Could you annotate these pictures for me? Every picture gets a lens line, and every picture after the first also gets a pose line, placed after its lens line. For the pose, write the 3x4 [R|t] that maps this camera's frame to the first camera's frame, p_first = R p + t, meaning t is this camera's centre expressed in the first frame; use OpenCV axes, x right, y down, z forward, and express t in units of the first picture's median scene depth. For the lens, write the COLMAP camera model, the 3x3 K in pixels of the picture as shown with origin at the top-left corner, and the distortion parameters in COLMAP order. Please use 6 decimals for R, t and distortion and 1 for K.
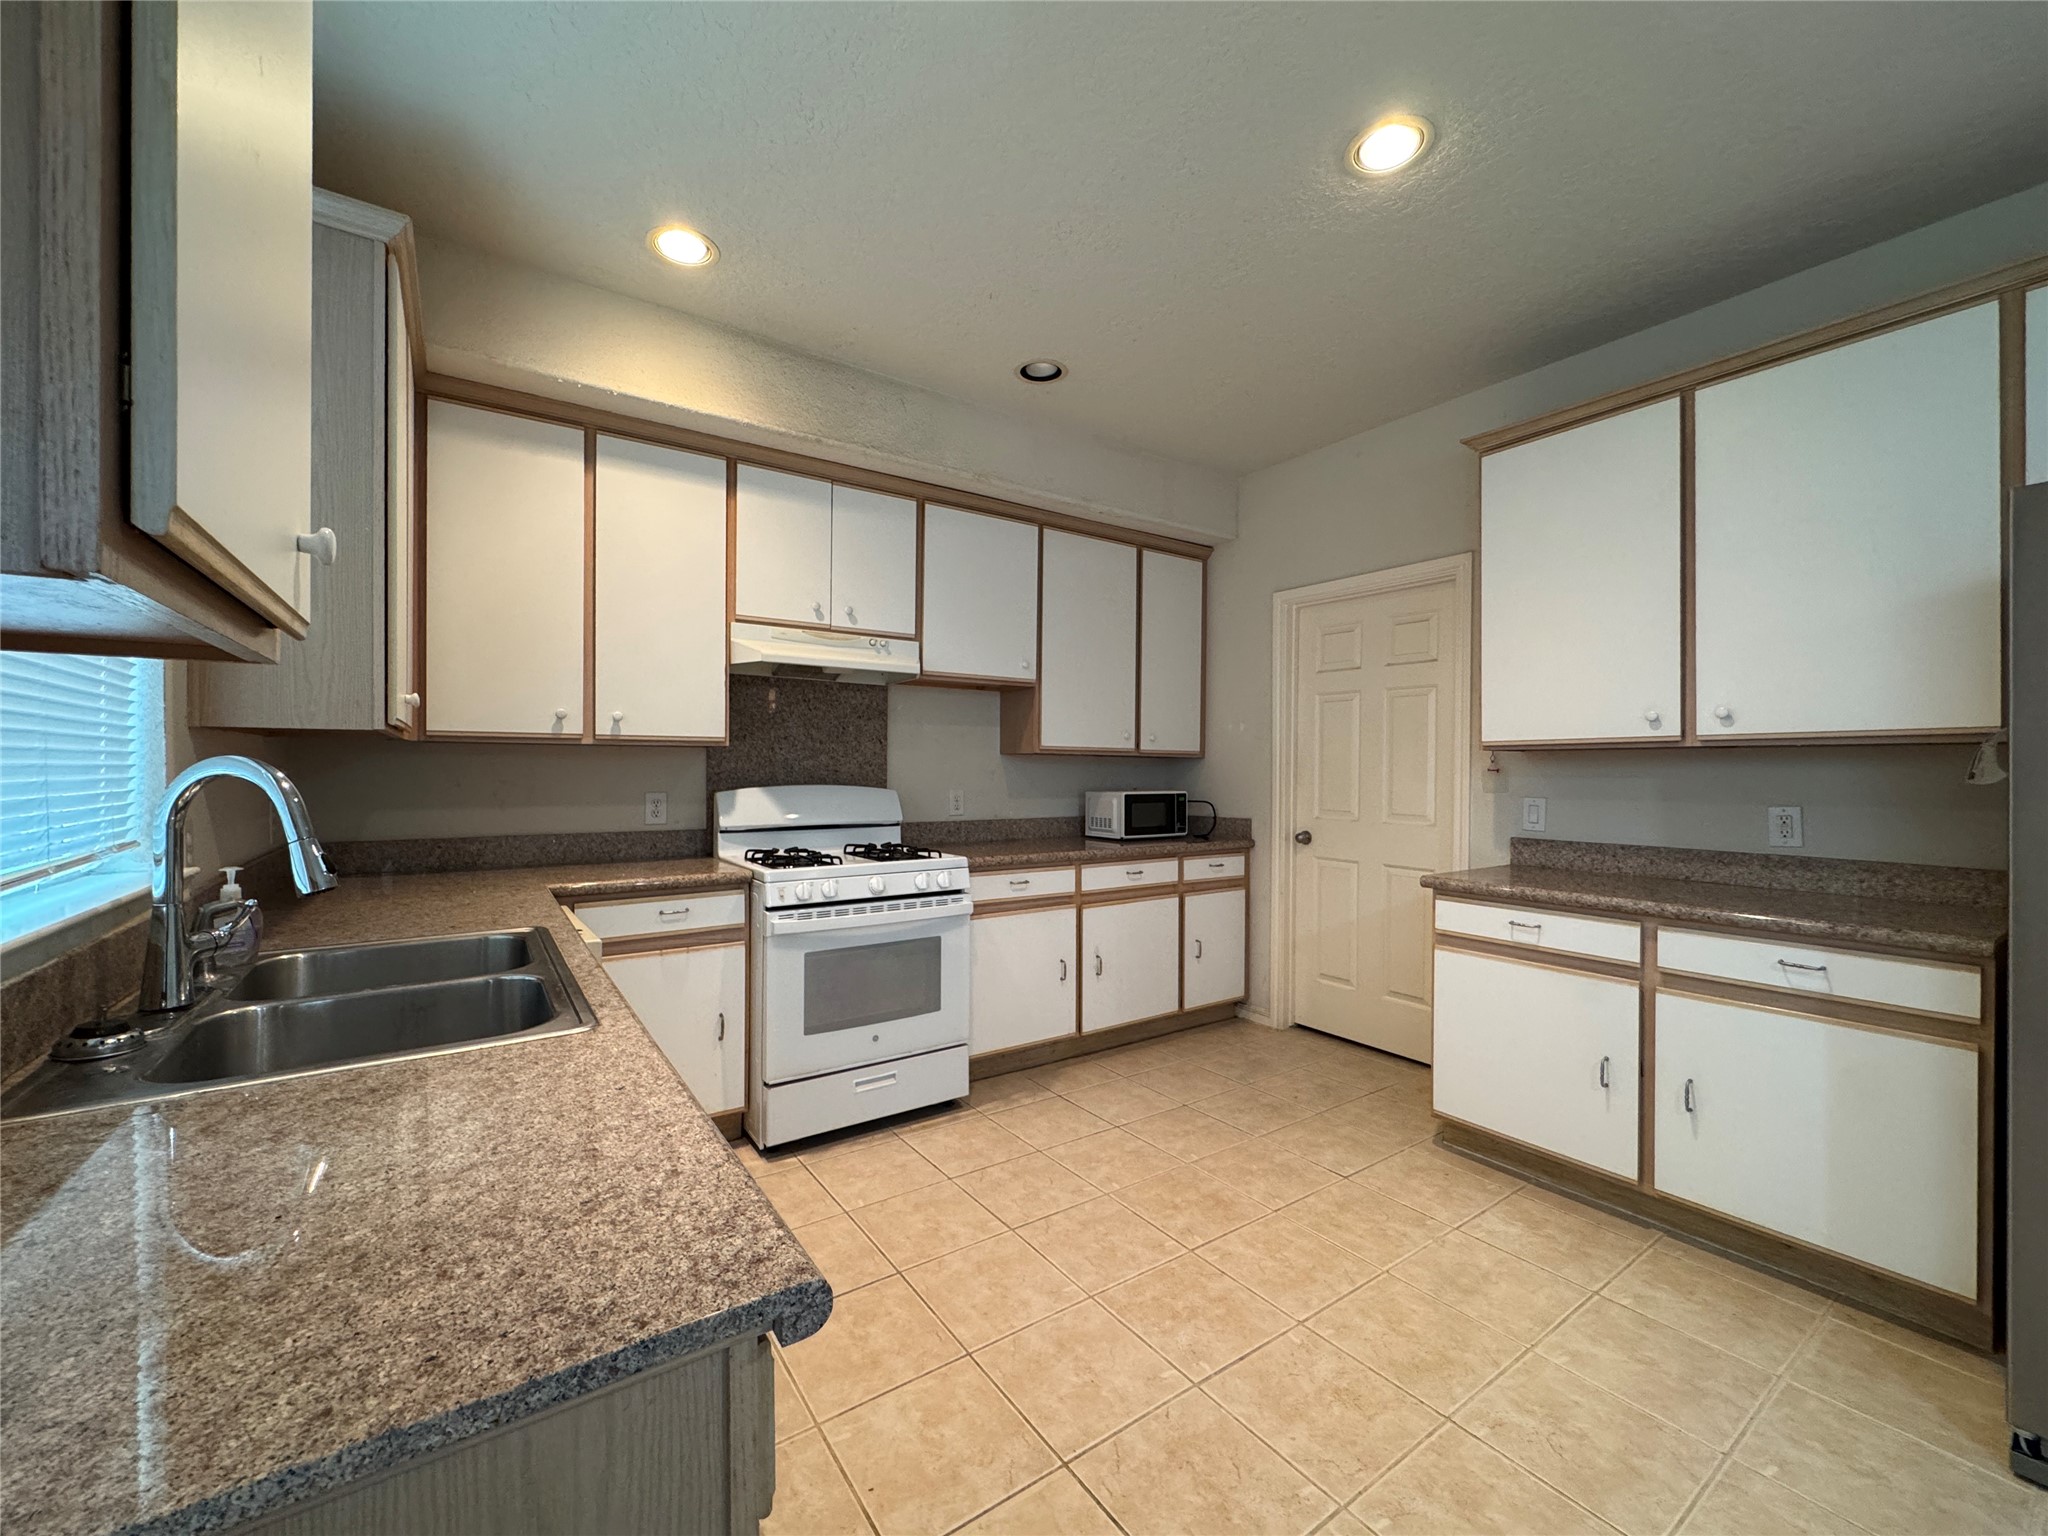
lens RADIAL K [[818.5, 0, 1031.4], [0, 818.5, 765.1], [0, 0, 1]] dist [-0.000102, 0.000004]
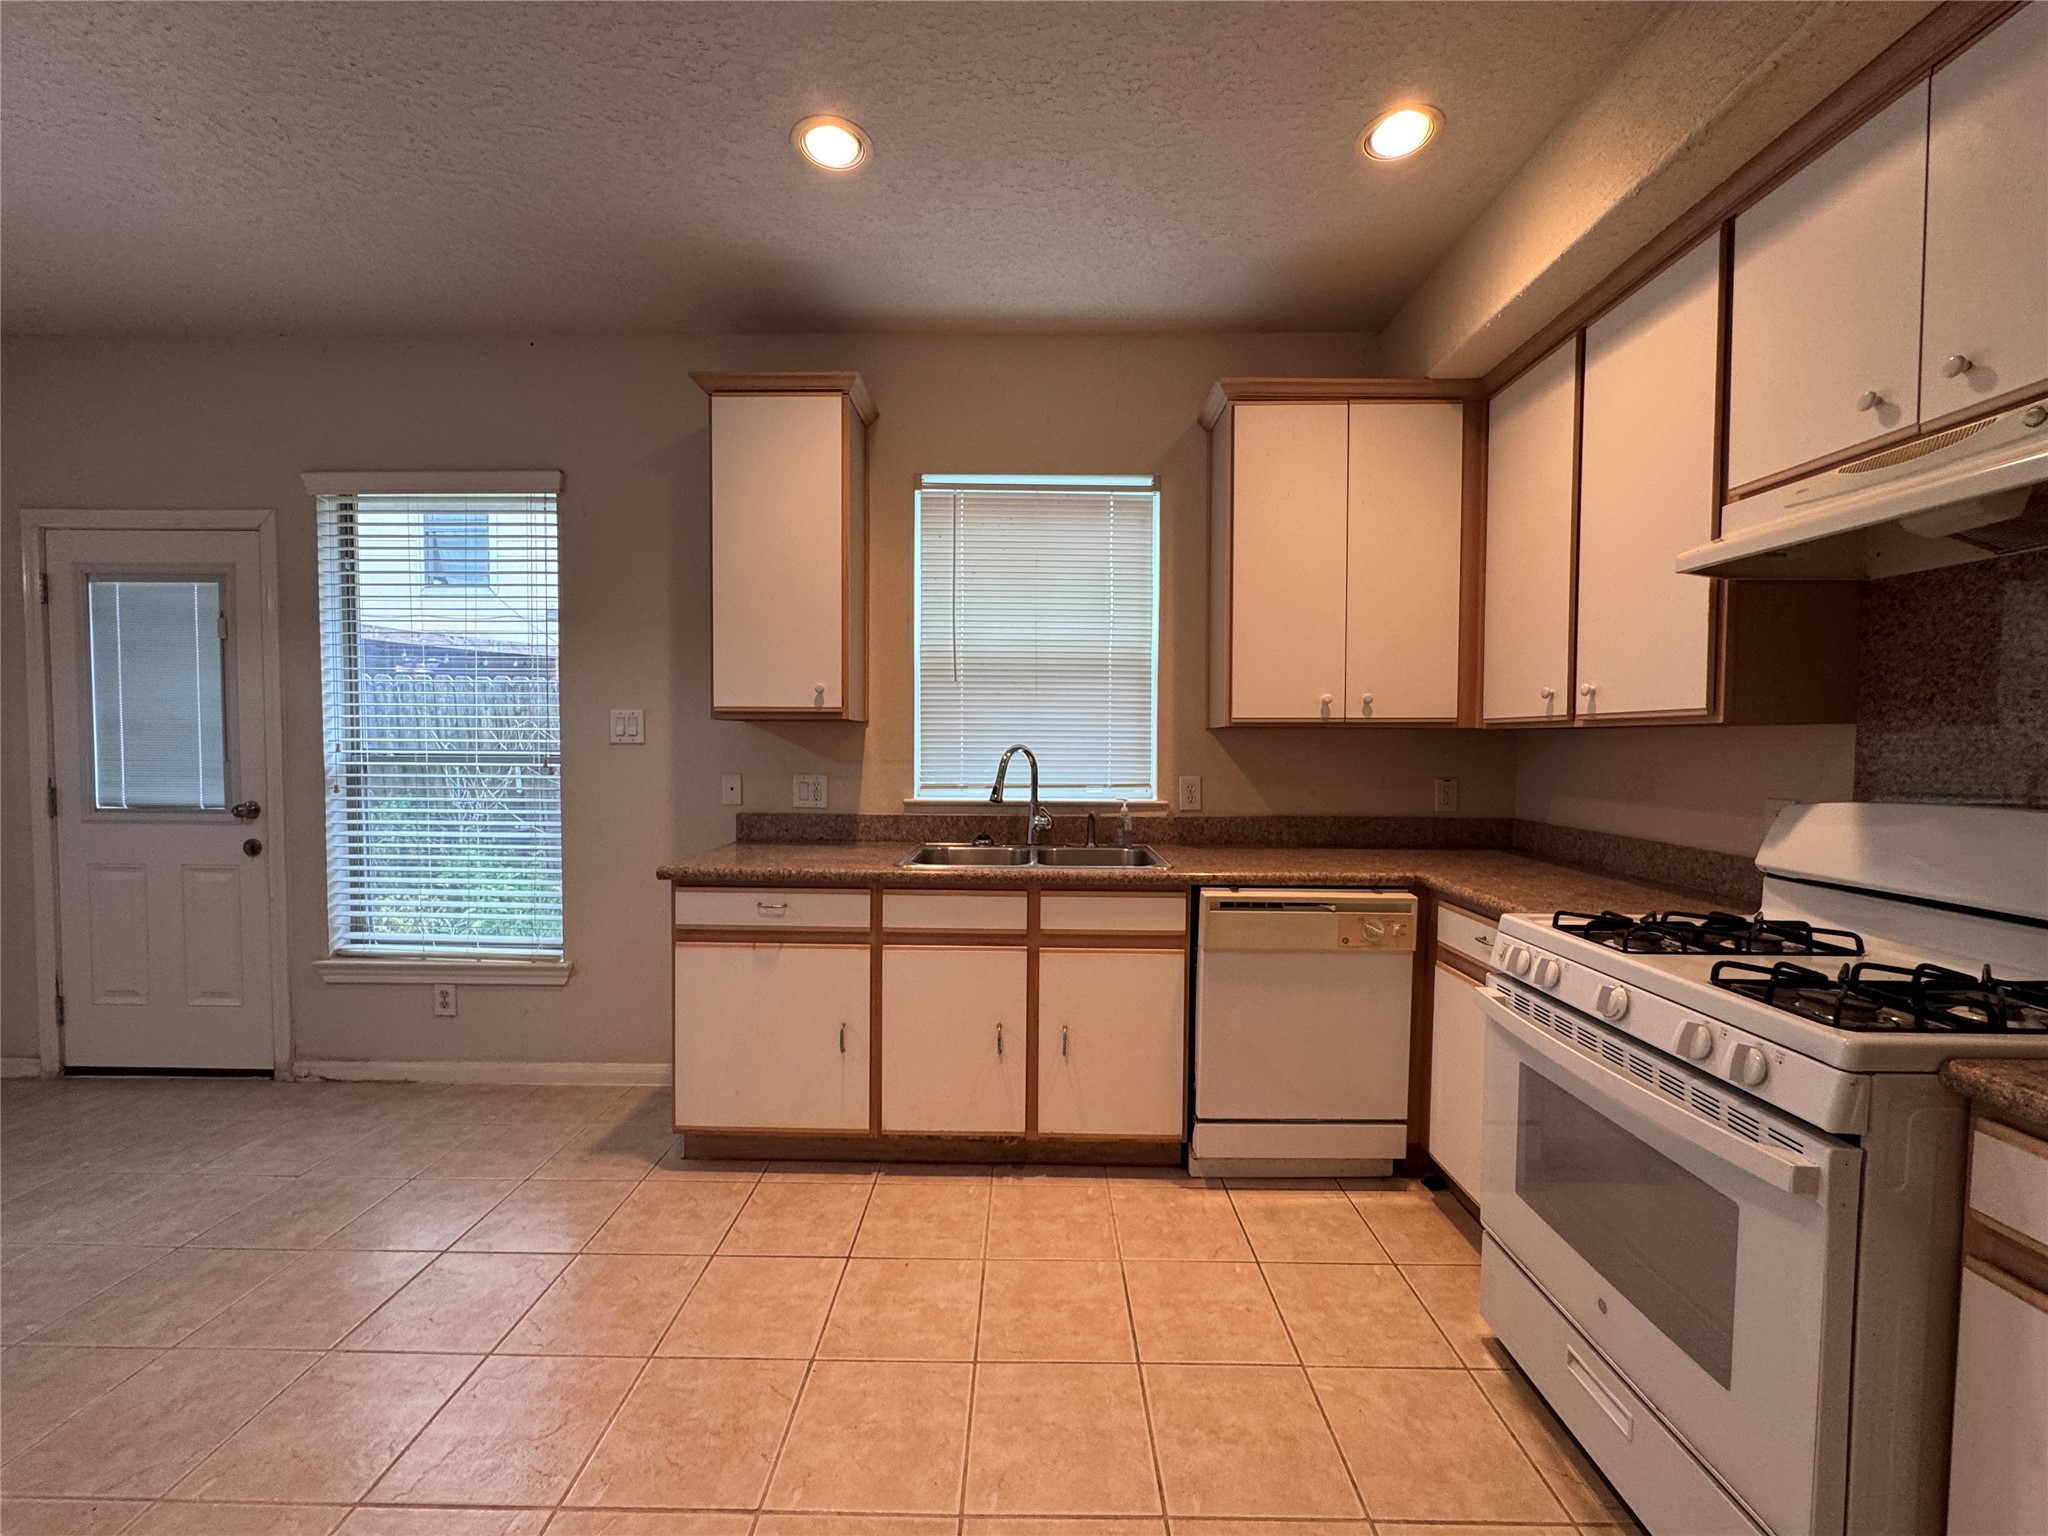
lens RADIAL K [[818.5, 0, 1031.7], [0, 818.5, 771.1], [0, 0, 1]] dist [-0.000102, 0.000004]
pose [[-0.579332, 0.020502, -0.814834, 0.405700], [-0.013275, 0.999314, 0.034583, -0.002592], [0.814983, 0.030852, -0.578662, 0.986503]]
